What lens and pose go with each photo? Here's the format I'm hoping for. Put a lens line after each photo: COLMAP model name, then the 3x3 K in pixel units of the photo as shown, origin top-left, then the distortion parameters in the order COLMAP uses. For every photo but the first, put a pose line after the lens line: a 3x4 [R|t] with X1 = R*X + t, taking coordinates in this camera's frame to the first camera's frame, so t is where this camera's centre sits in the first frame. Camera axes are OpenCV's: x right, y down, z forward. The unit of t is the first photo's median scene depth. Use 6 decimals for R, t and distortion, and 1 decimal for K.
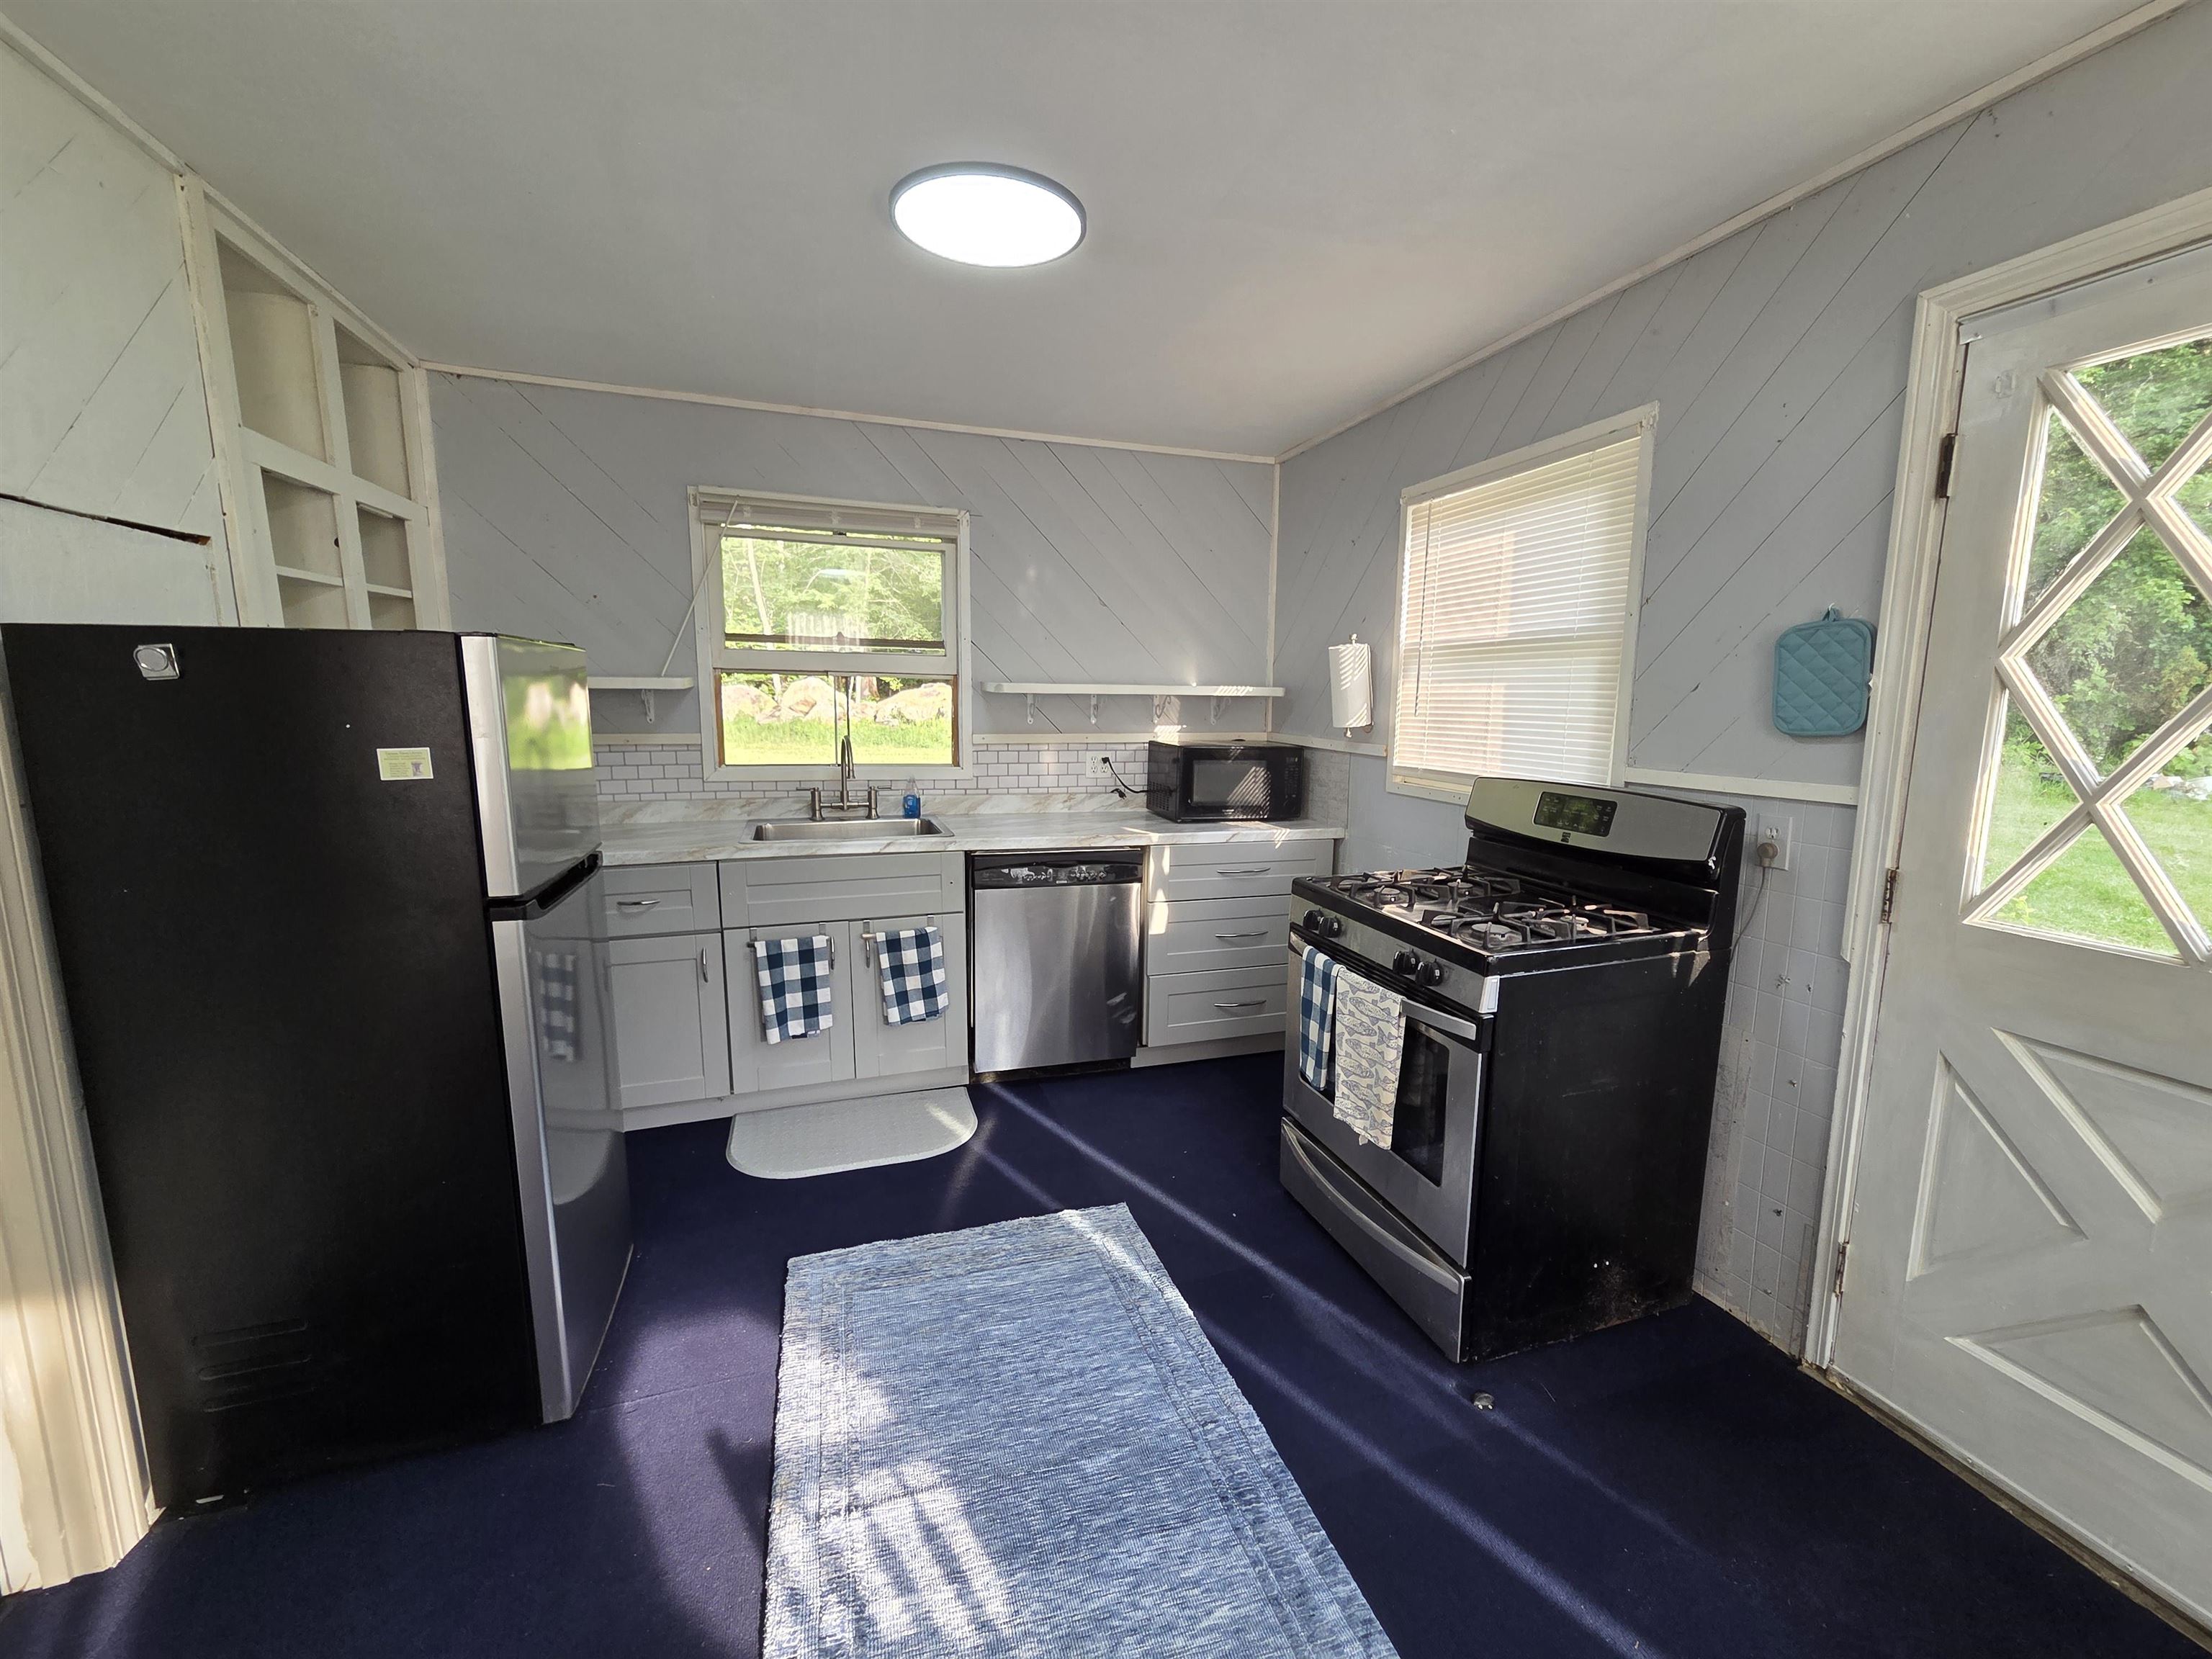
lens RADIAL K [[905.5, 0, 1112.4], [0, 905.5, 824.2], [0, 0, 1]] dist [0.003361, 0.000022]
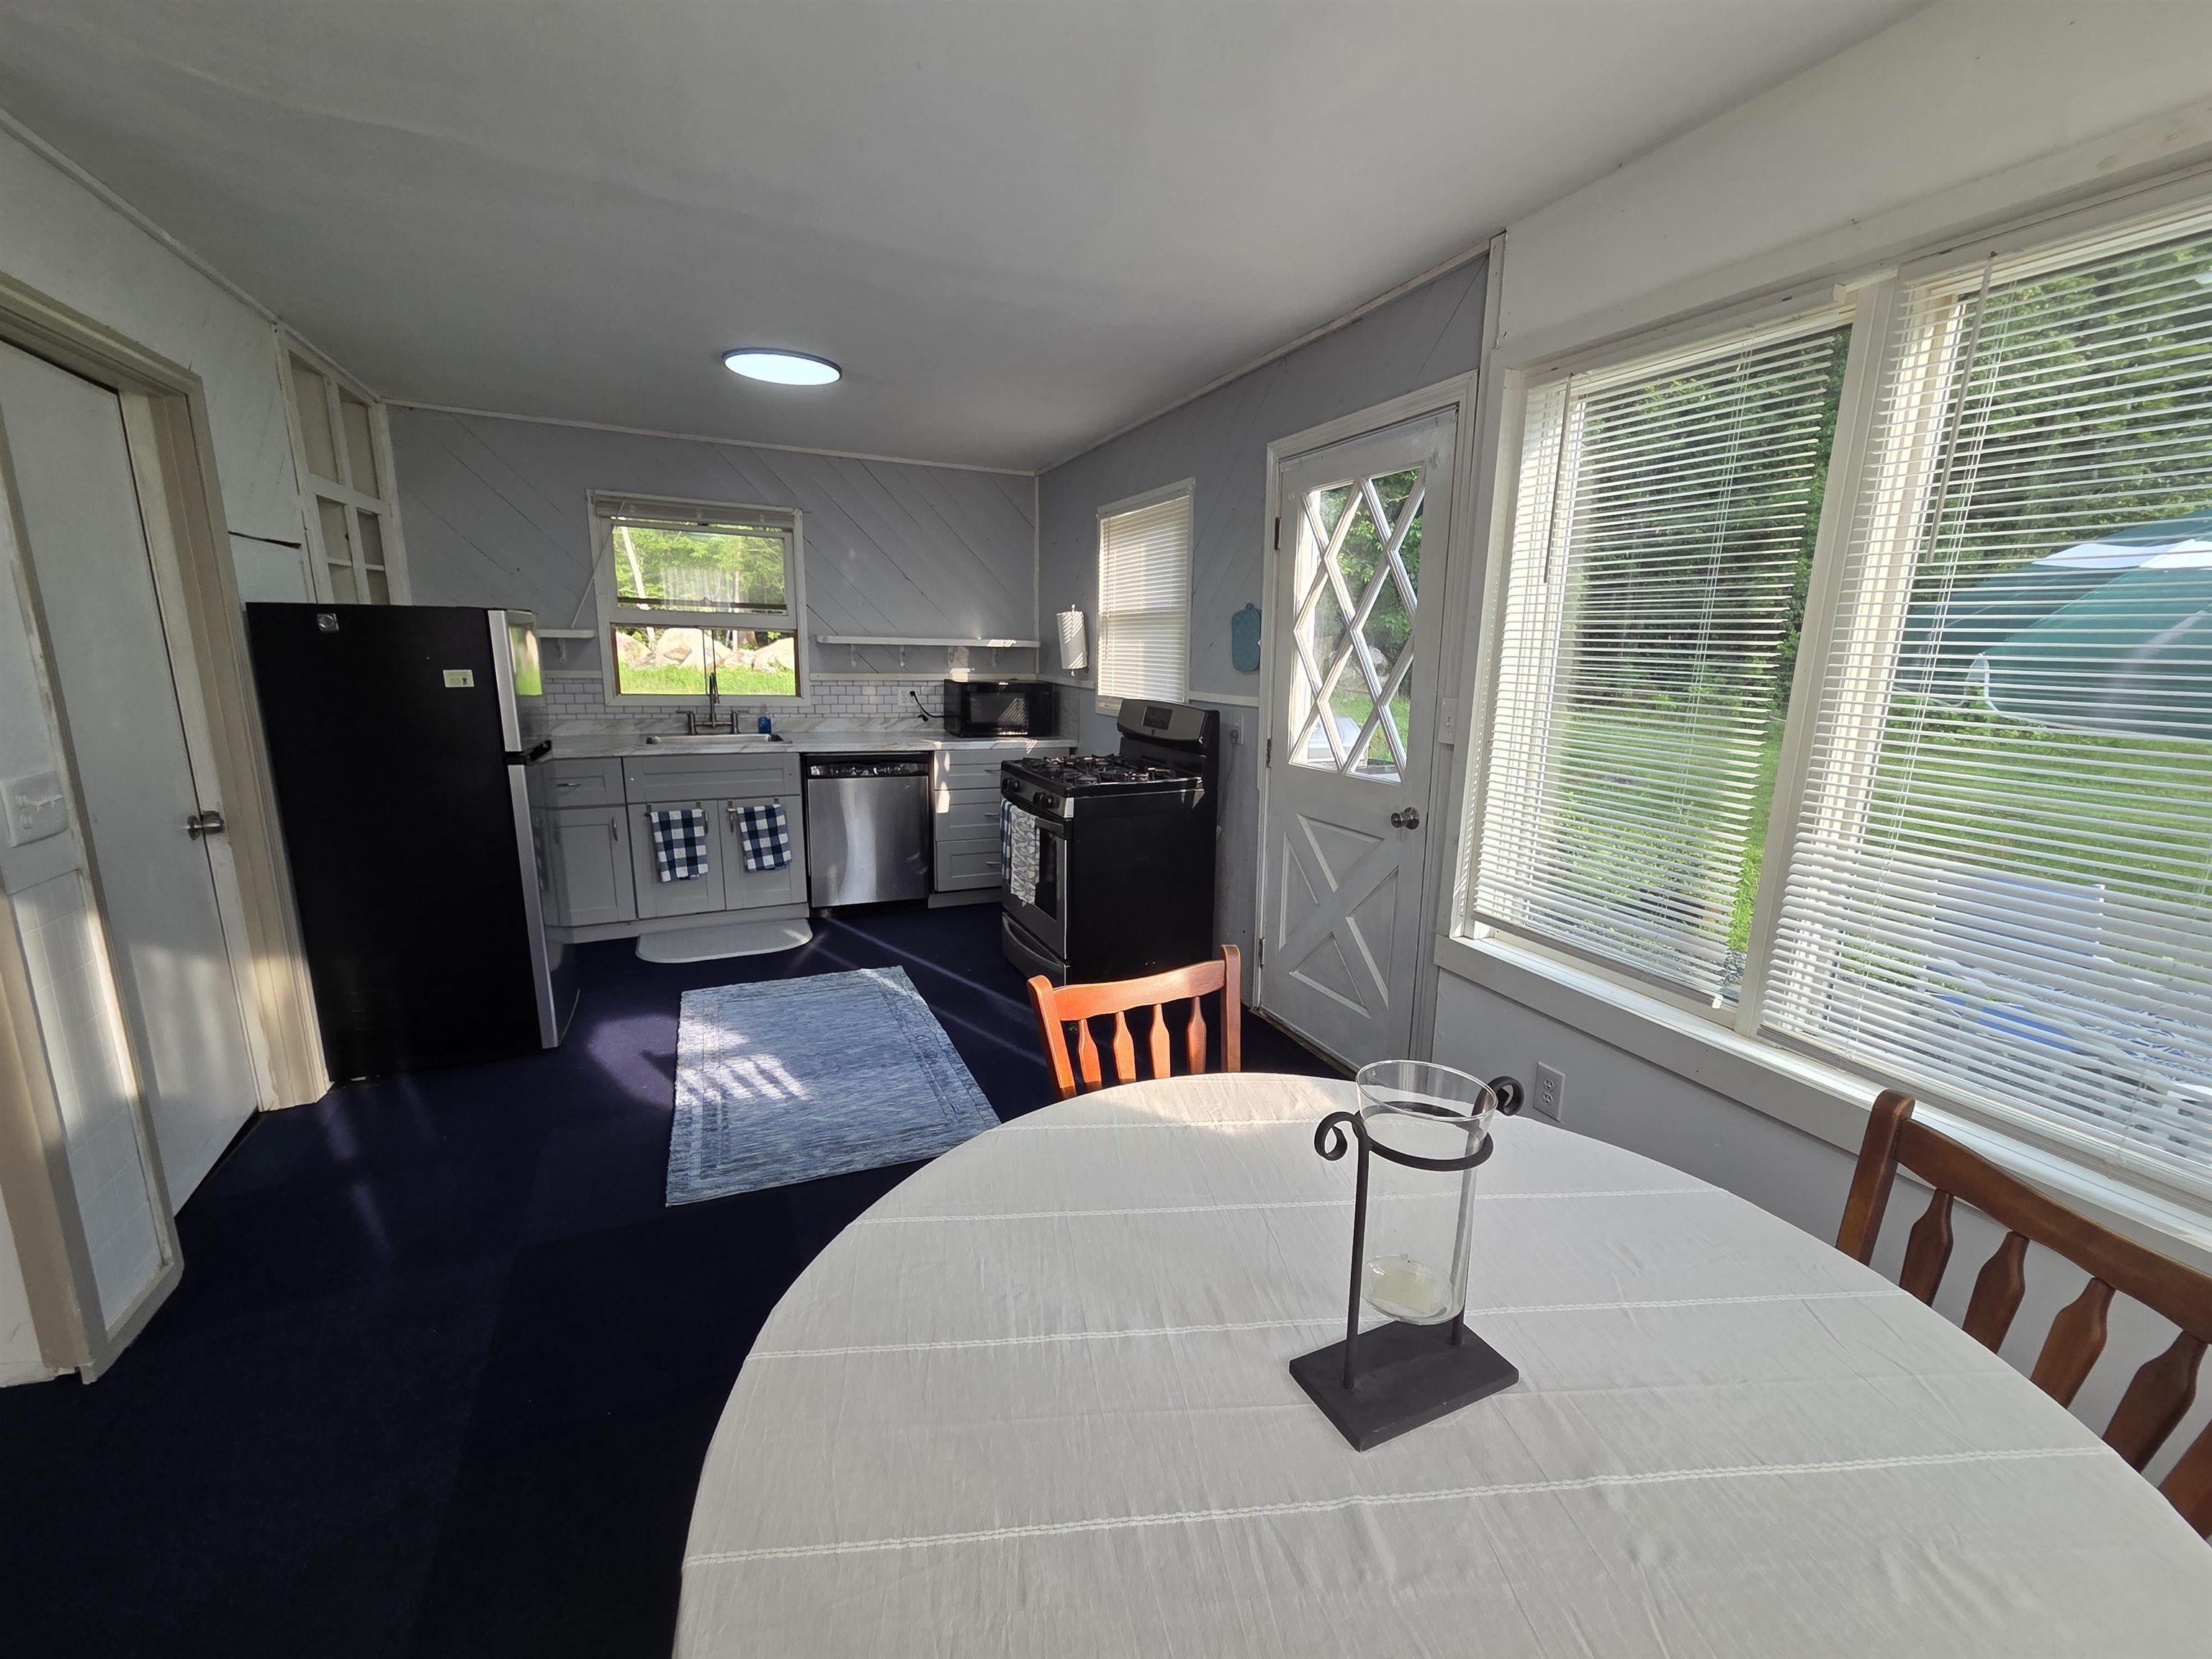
lens RADIAL K [[905.5, 0, 1118.3], [0, 905.5, 826.5], [0, 0, 1]] dist [0.003361, 0.000022]
pose [[0.992841, -0.014299, 0.118588, 0.214734], [0.007813, 0.998457, 0.054981, 0.090539], [-0.119191, -0.053661, 0.991420, -0.640960]]
